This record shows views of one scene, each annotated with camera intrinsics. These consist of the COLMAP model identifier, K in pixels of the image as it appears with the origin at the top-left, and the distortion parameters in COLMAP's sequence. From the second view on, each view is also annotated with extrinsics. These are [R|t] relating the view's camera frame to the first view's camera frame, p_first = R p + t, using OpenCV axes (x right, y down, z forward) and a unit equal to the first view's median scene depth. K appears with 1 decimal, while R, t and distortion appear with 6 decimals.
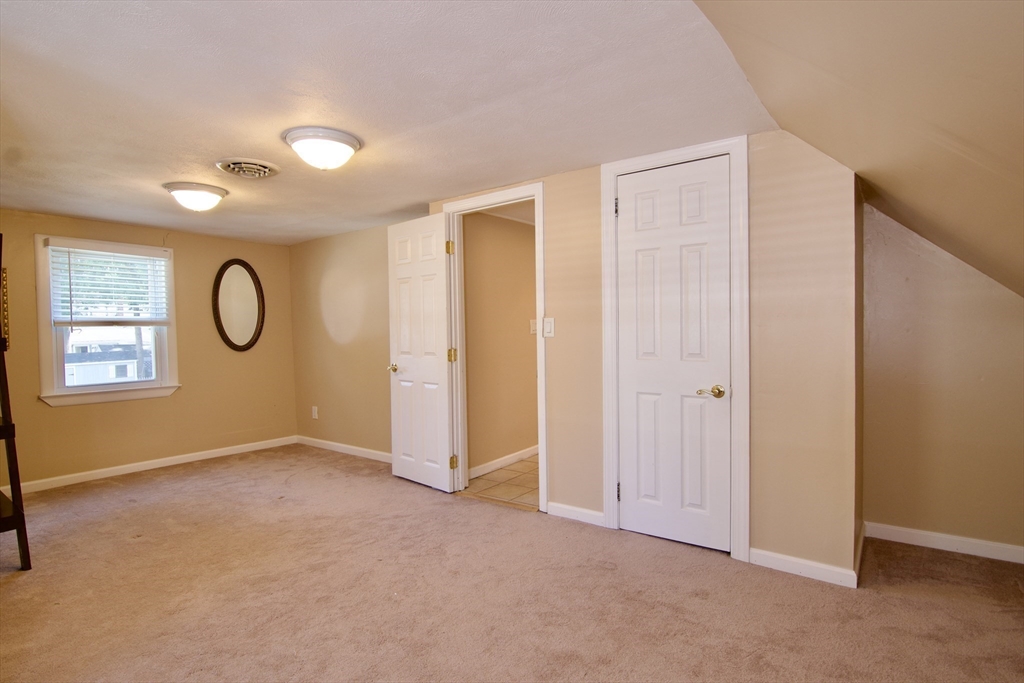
lens RADIAL K [[529.5, 0, 512.4], [0, 529.5, 338.7], [0, 0, 1]] dist [-0.002262, -0.014203]
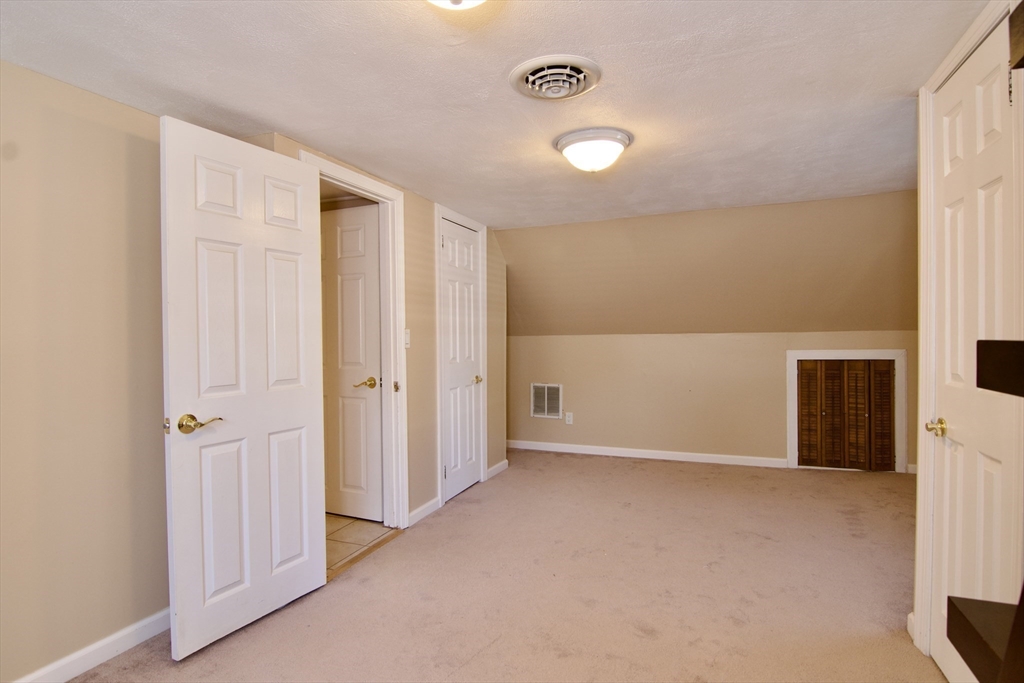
lens RADIAL K [[529.5, 0, 512.4], [0, 529.5, 338.7], [0, 0, 1]] dist [-0.002262, -0.014203]
pose [[-0.236422, 0.019992, 0.971445, -0.802482], [0.049472, 0.998739, -0.008514, -0.002631], [-0.970390, 0.046046, -0.237113, 0.877386]]
